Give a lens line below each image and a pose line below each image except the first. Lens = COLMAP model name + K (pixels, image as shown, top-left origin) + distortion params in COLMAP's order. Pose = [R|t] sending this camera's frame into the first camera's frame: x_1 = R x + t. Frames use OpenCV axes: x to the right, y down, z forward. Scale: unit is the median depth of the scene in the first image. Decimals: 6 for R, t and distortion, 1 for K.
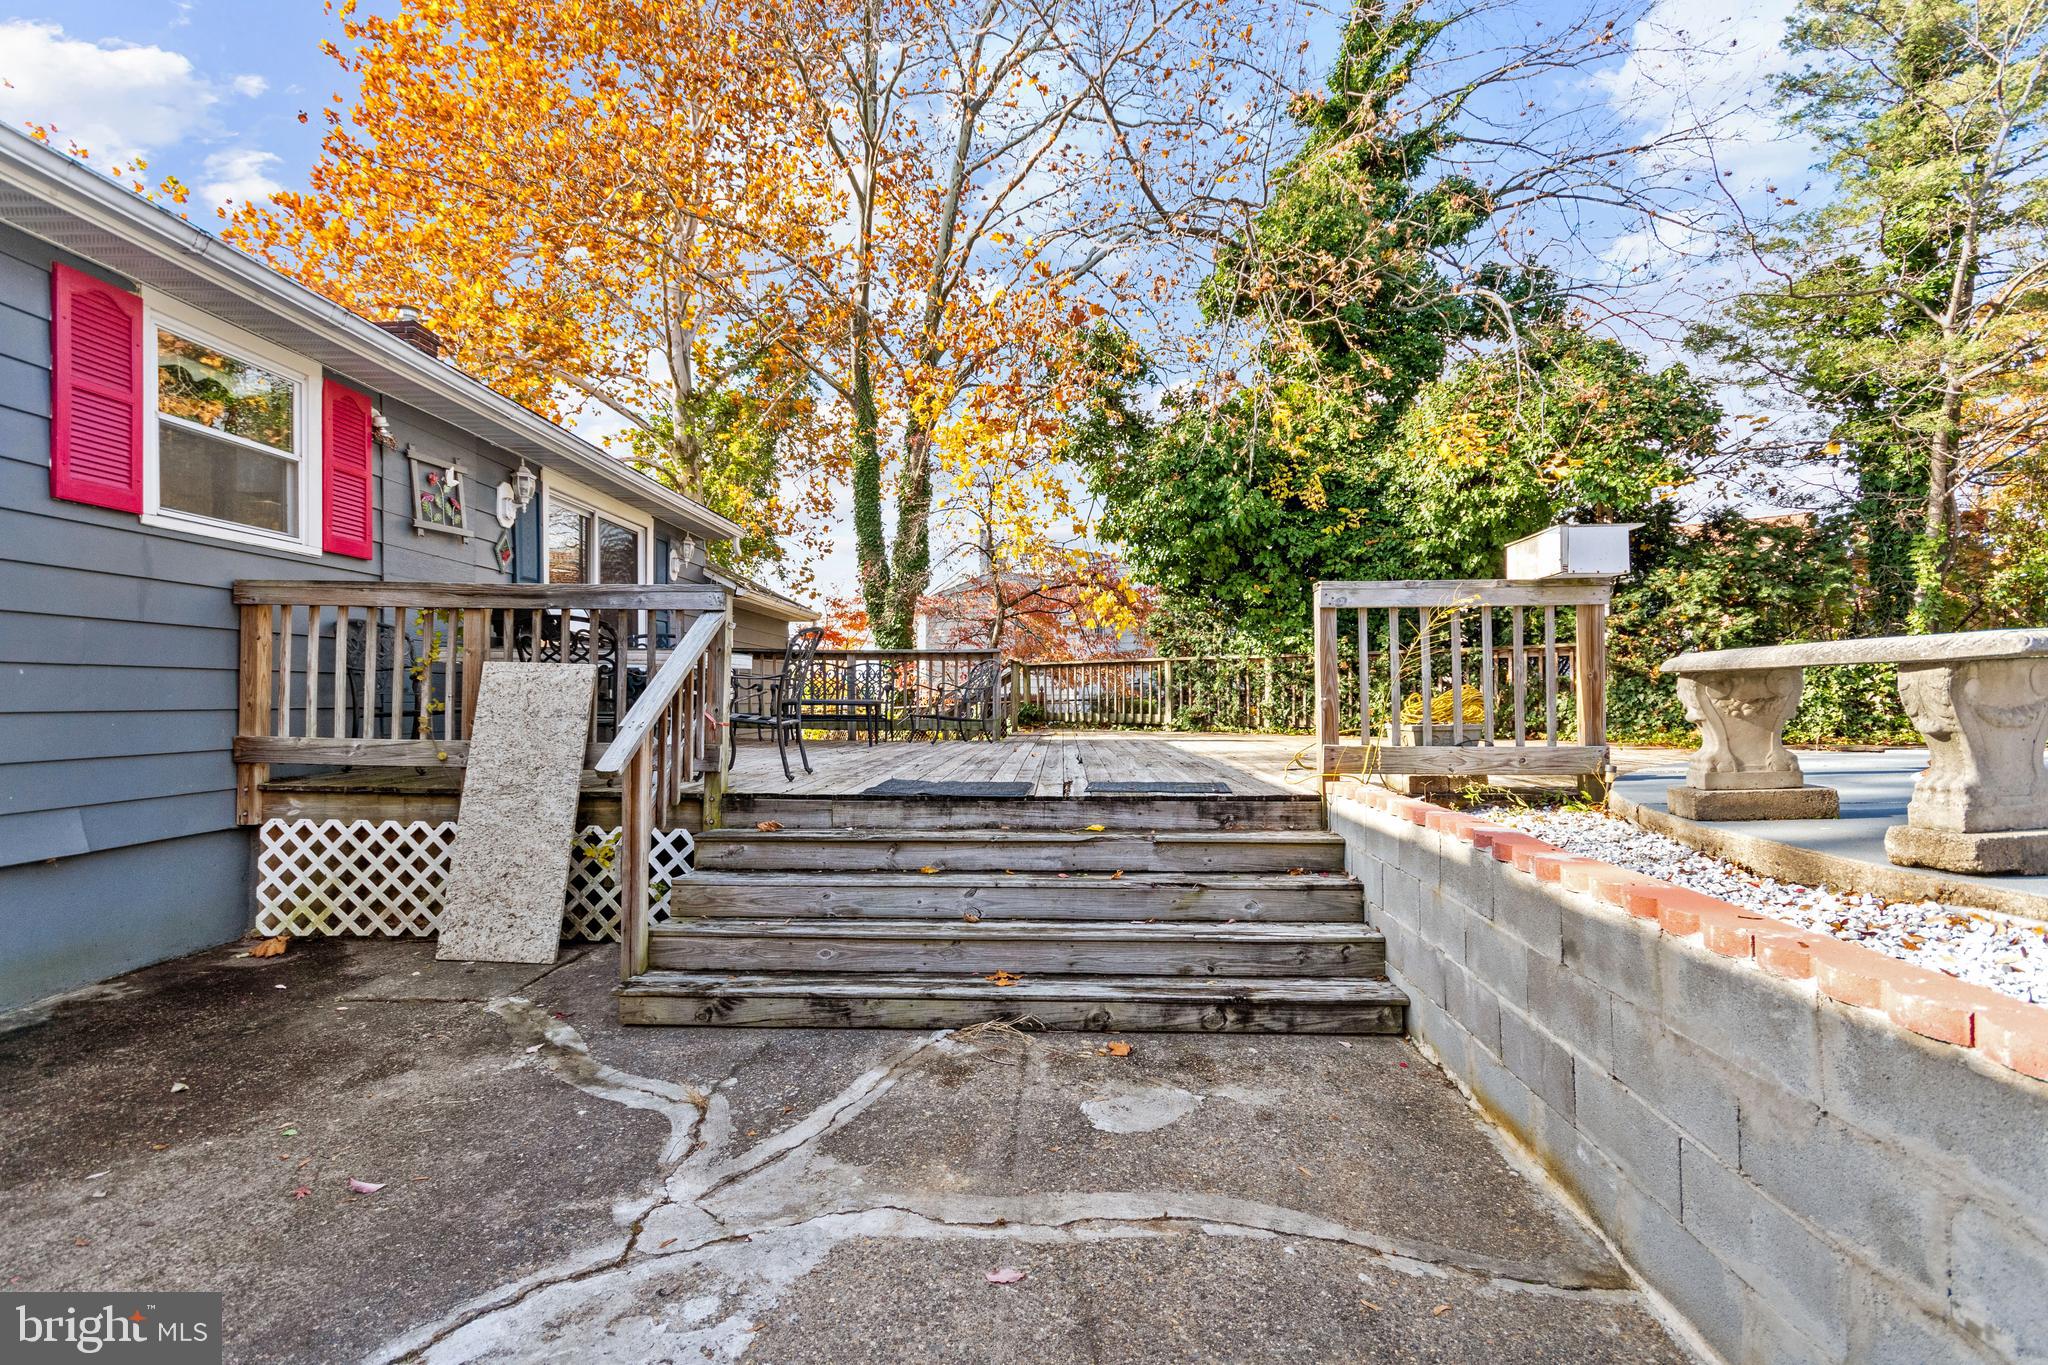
lens RADIAL K [[909.6, 0, 1023.6], [0, 909.6, 691.3], [0, 0, 1]] dist [0.011287, -0.001332]
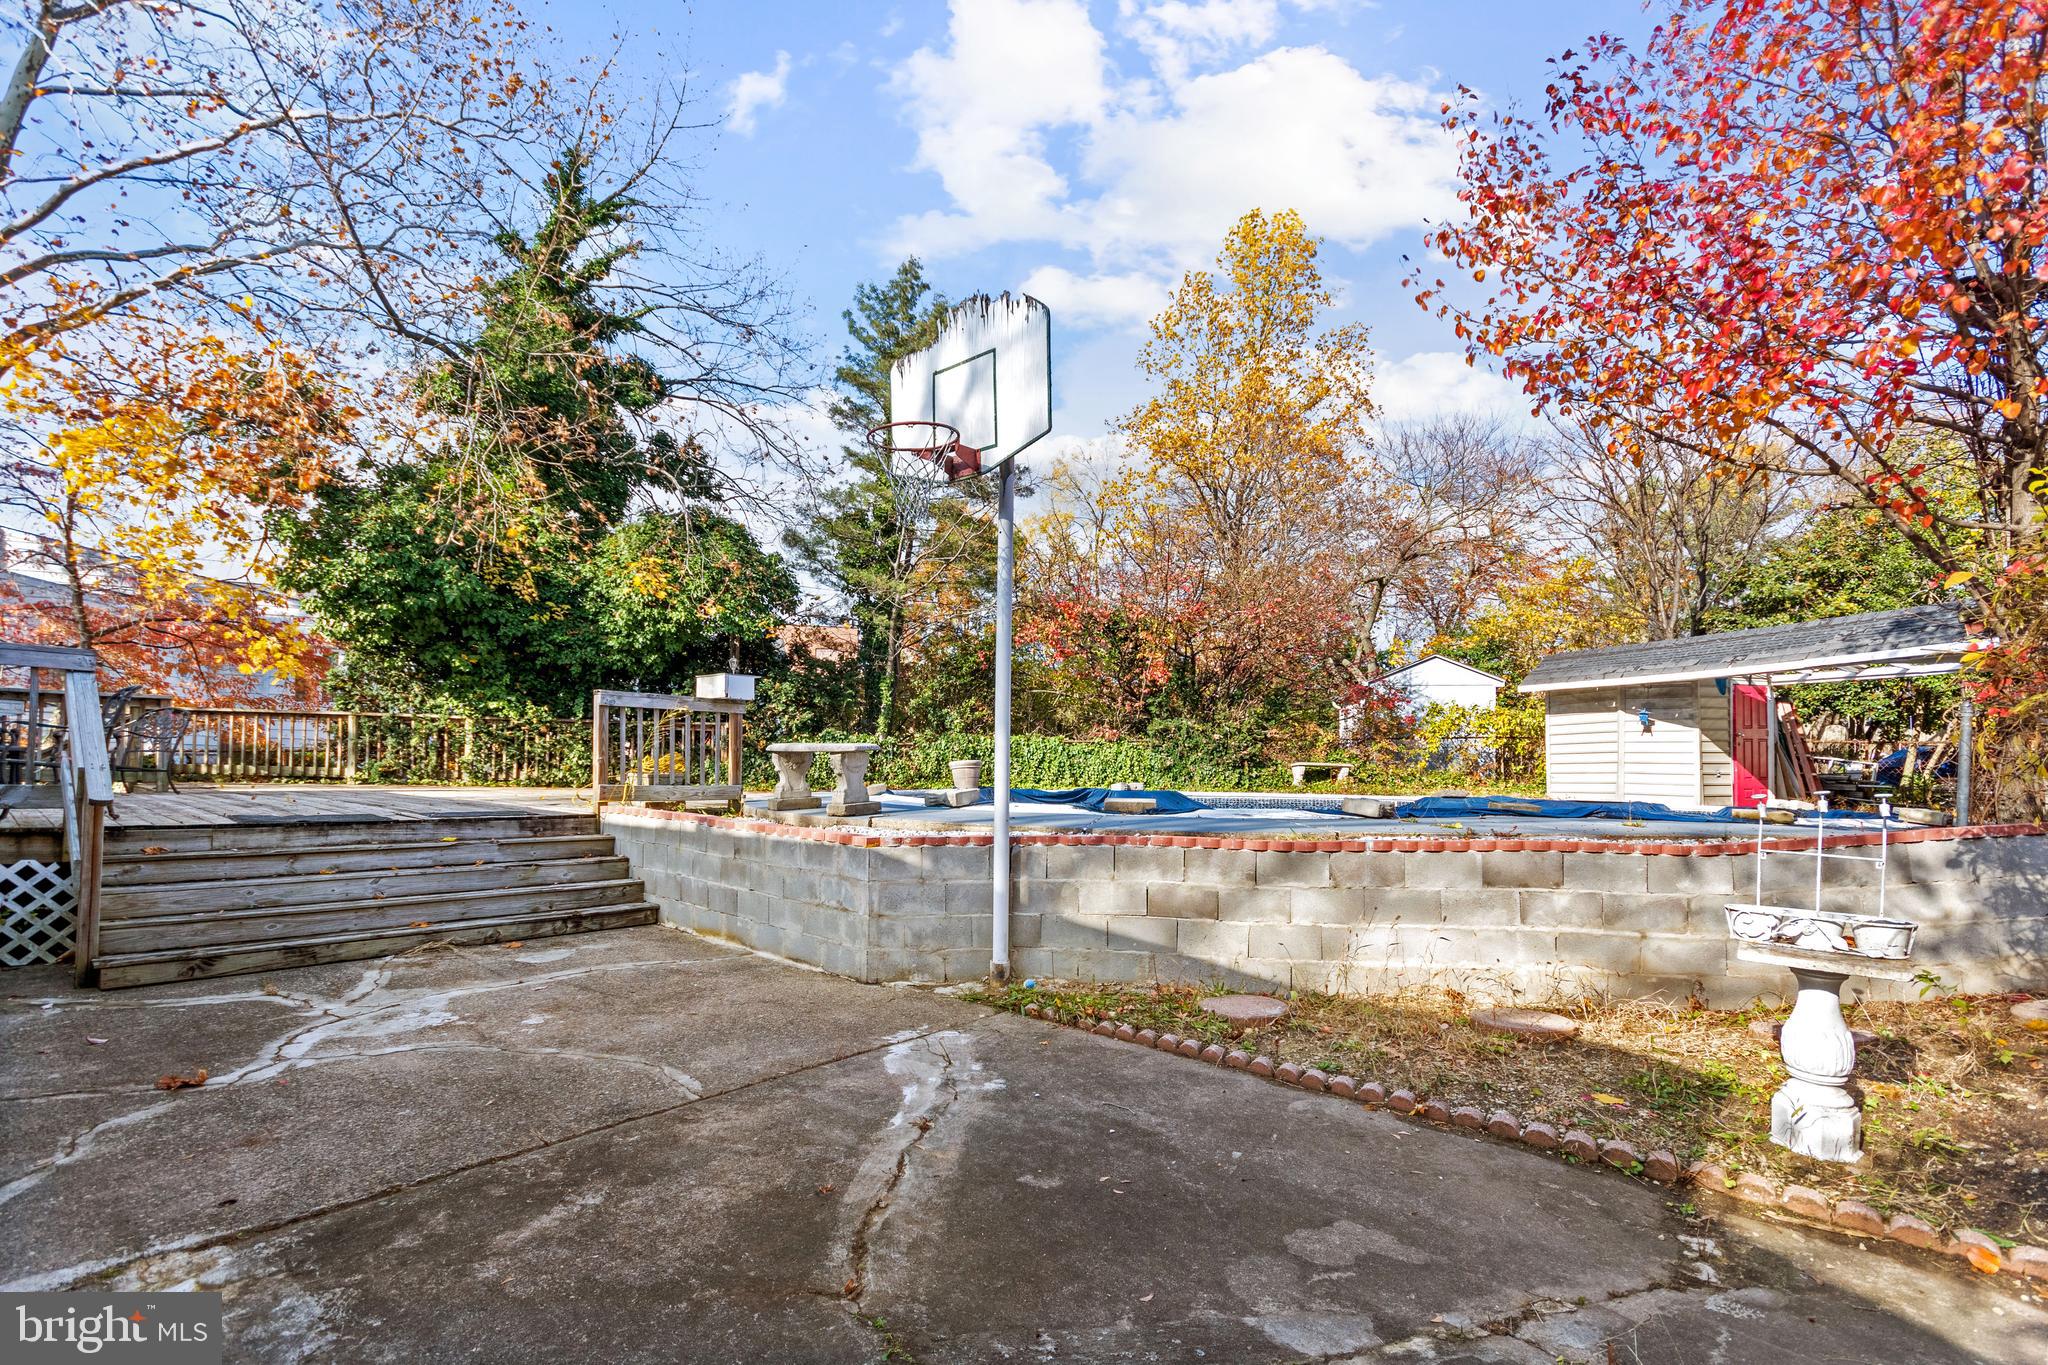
lens RADIAL K [[909.6, 0, 1012.0], [0, 909.6, 765.5], [0, 0, 1]] dist [0.011287, -0.001332]
pose [[0.638462, 0.016533, 0.769476, -0.229804], [-0.029463, 0.999561, 0.002970, -0.002724], [-0.769089, -0.024567, 0.638669, -0.321938]]
